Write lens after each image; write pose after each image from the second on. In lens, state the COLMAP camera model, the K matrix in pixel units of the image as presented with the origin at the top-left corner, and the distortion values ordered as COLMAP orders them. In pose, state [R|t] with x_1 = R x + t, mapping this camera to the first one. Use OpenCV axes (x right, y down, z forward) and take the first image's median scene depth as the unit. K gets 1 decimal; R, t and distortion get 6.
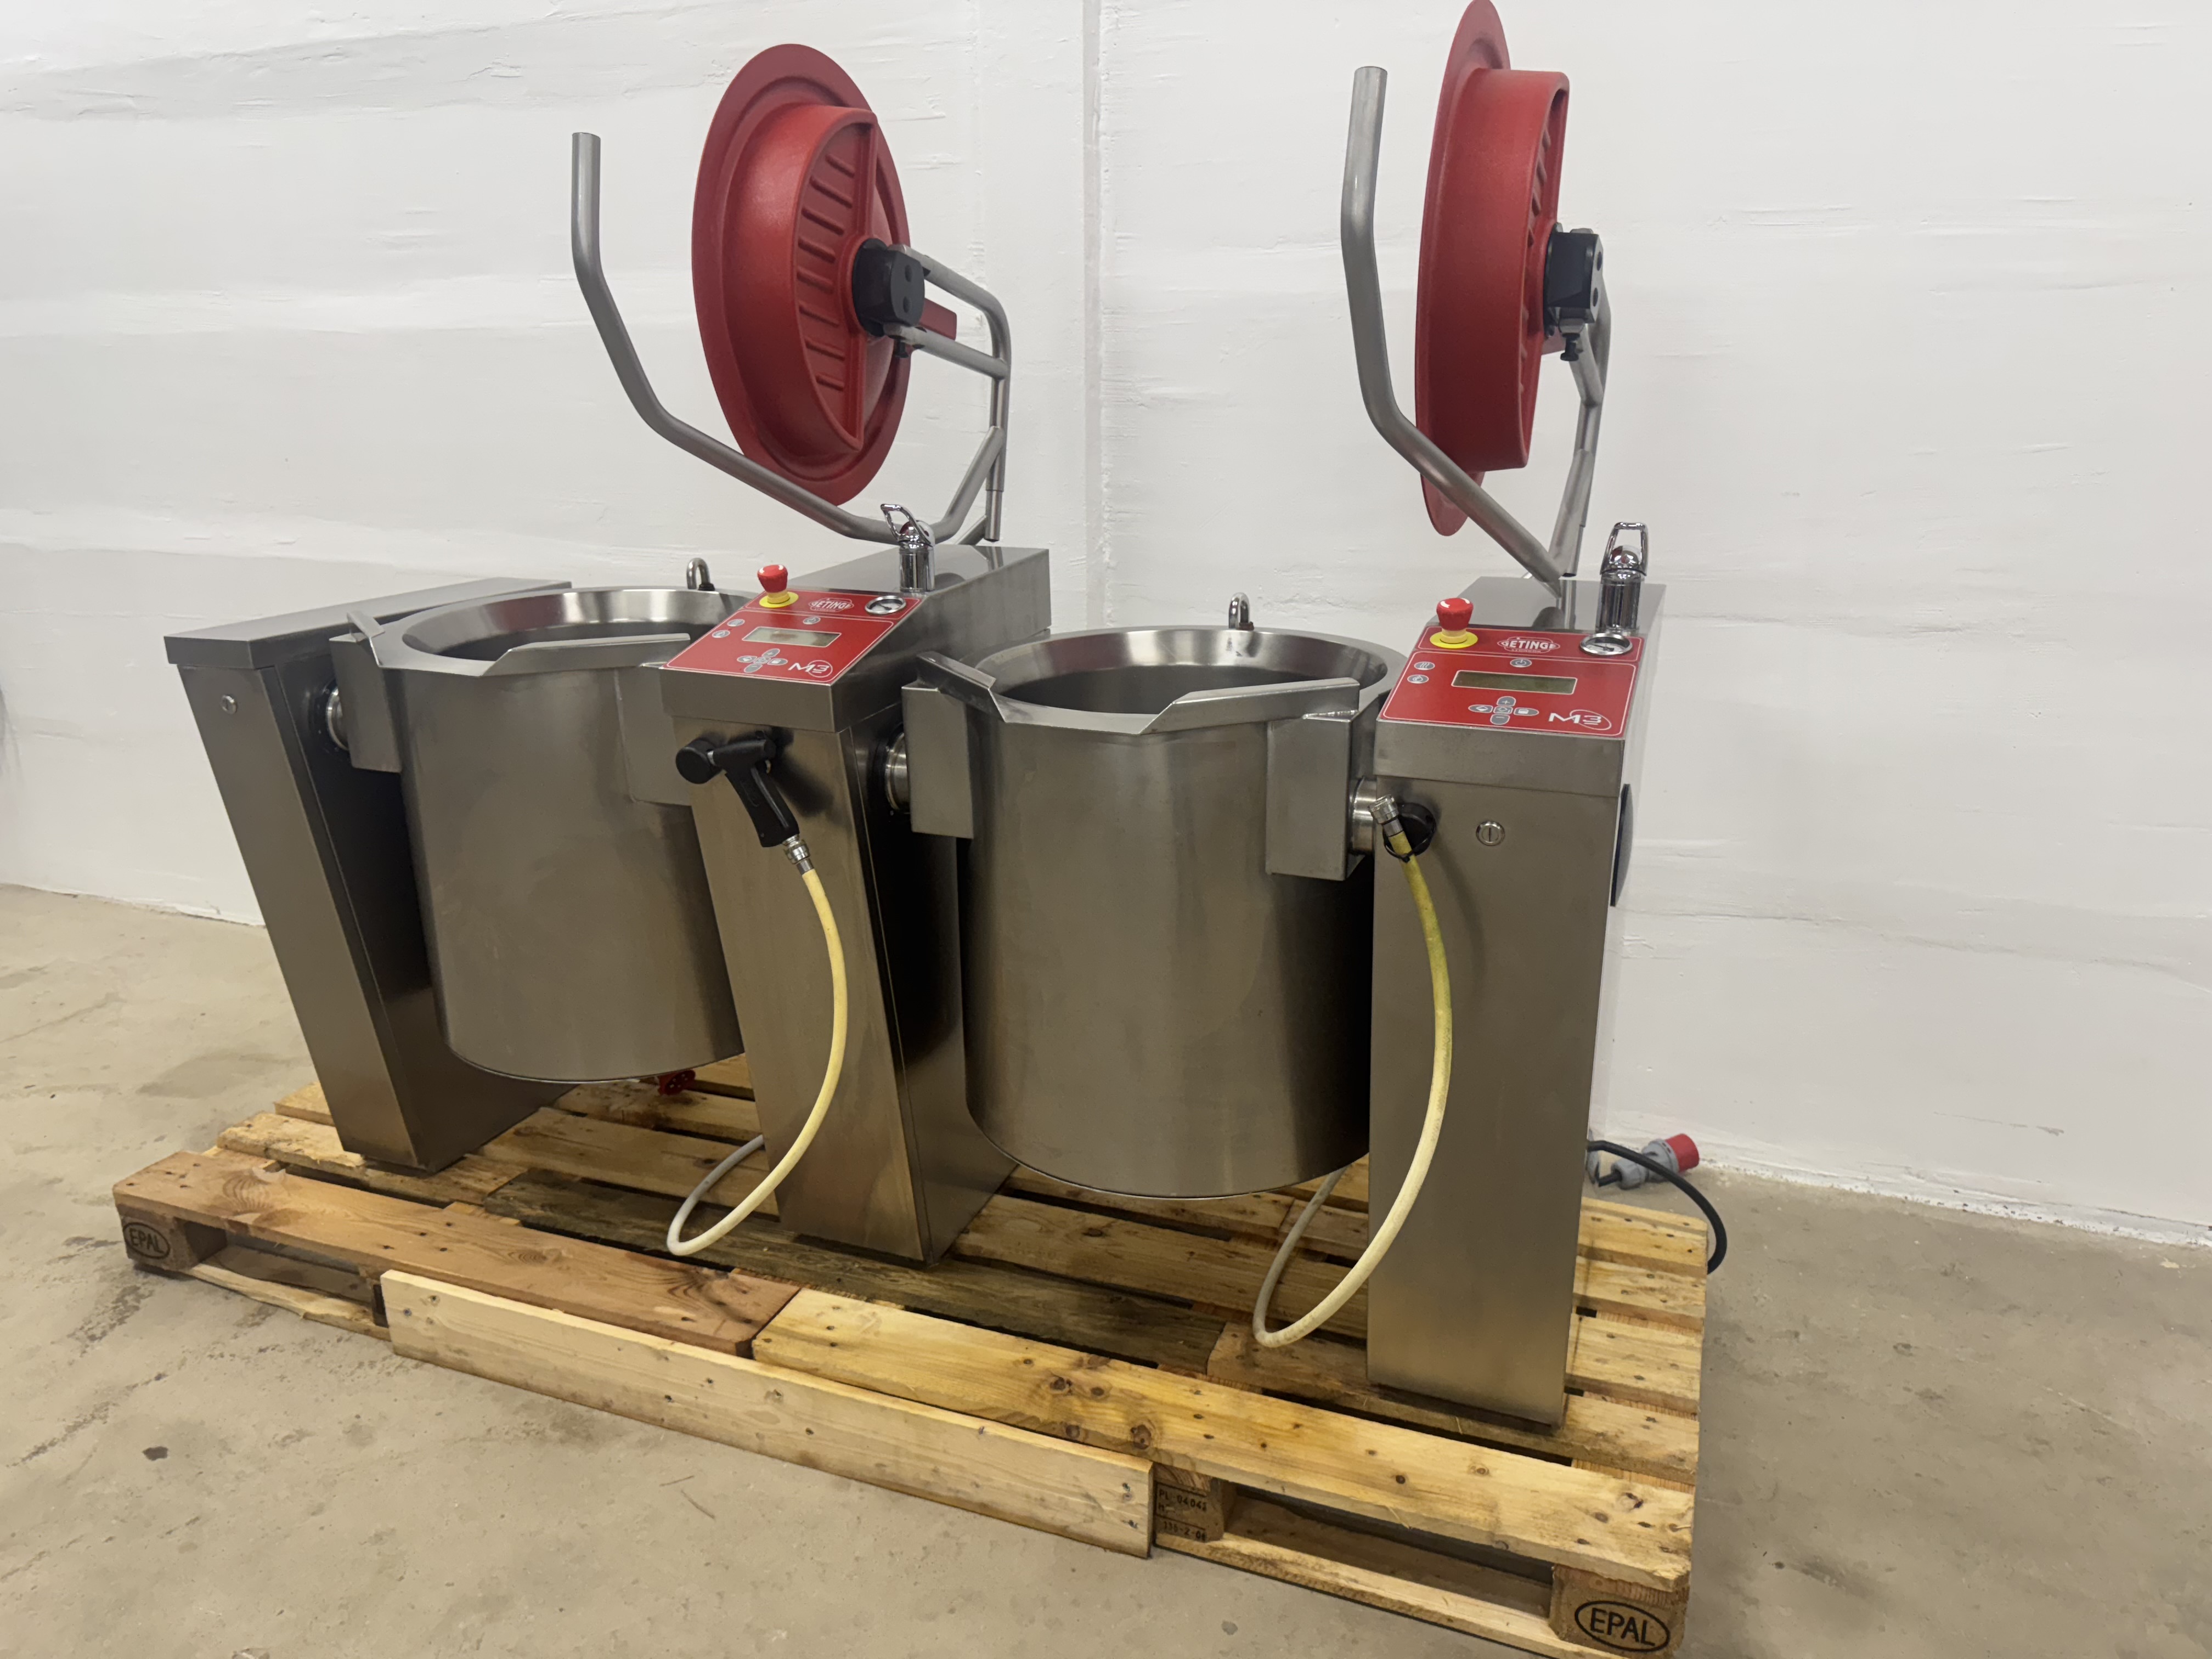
lens RADIAL K [[1565.9, 0, 1104.7], [0, 1565.9, 848.4], [0, 0, 1]] dist [0.018251, -0.023042]
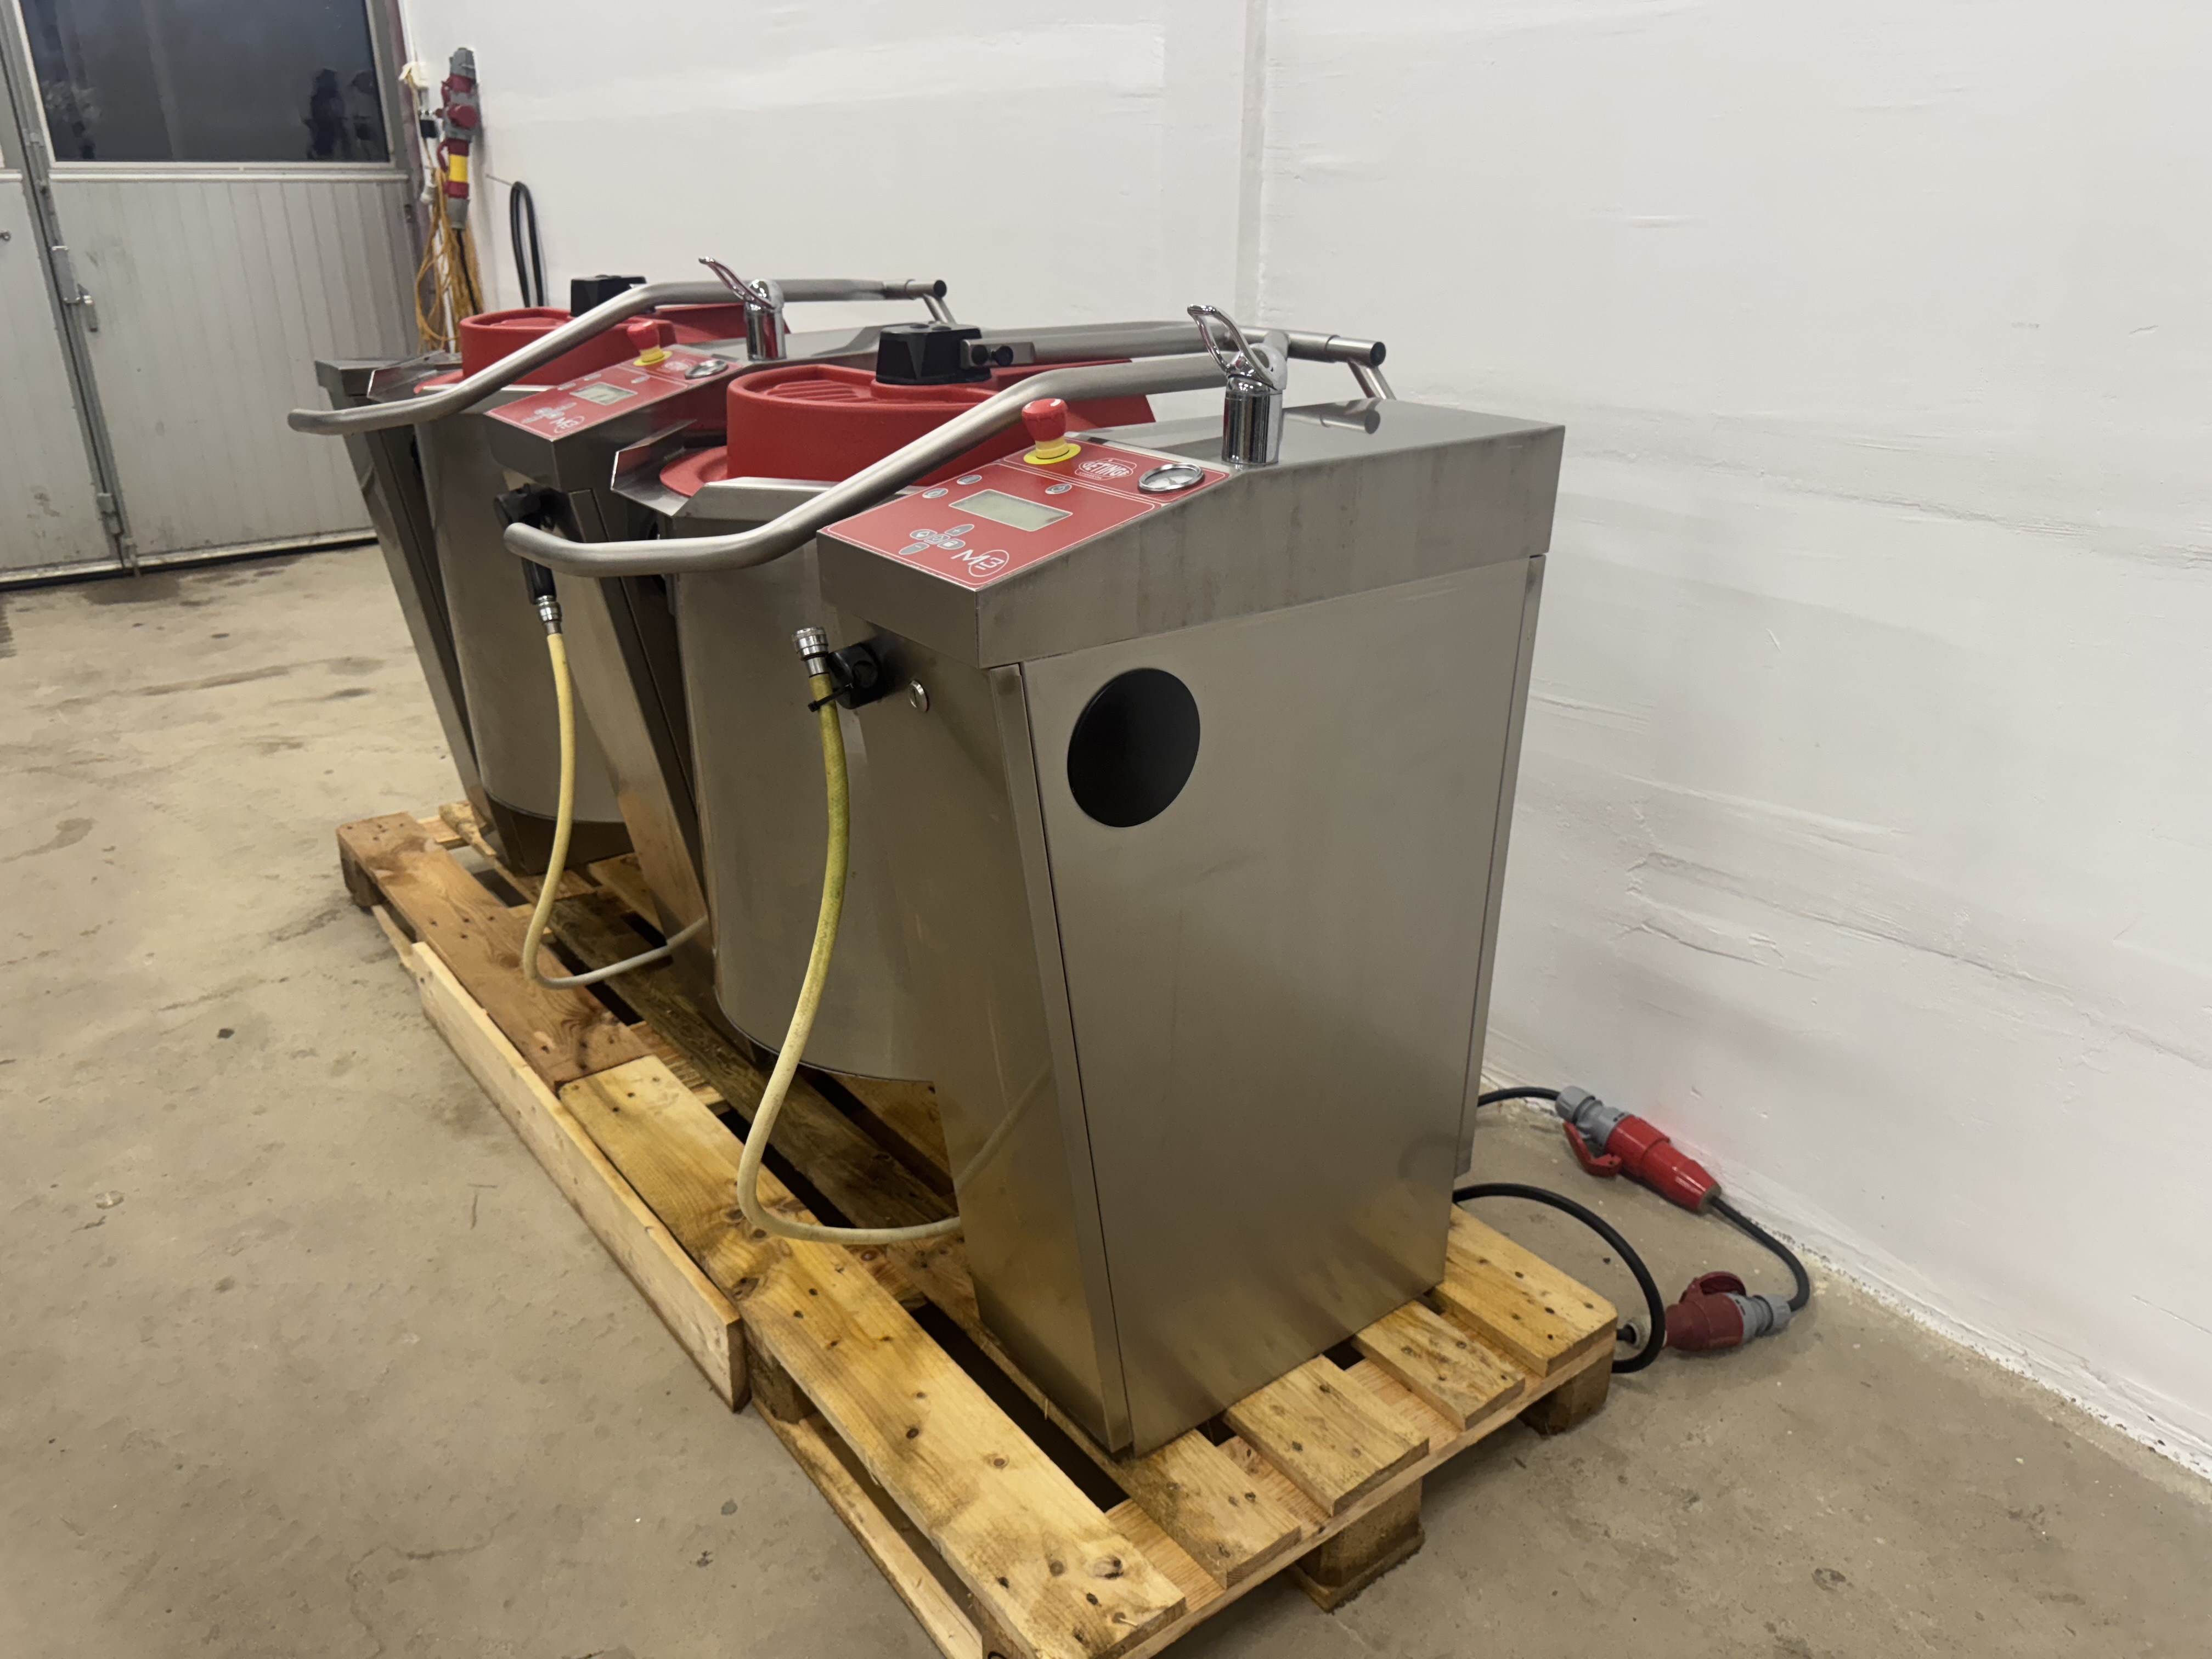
lens RADIAL K [[1565.9, 0, 1104.7], [0, 1565.9, 848.4], [0, 0, 1]] dist [0.018251, -0.023042]
pose [[0.856221, 0.215010, -0.469740, 0.506681], [-0.169056, 0.975826, 0.138508, -0.041475], [0.488165, -0.039181, 0.871871, 0.255331]]
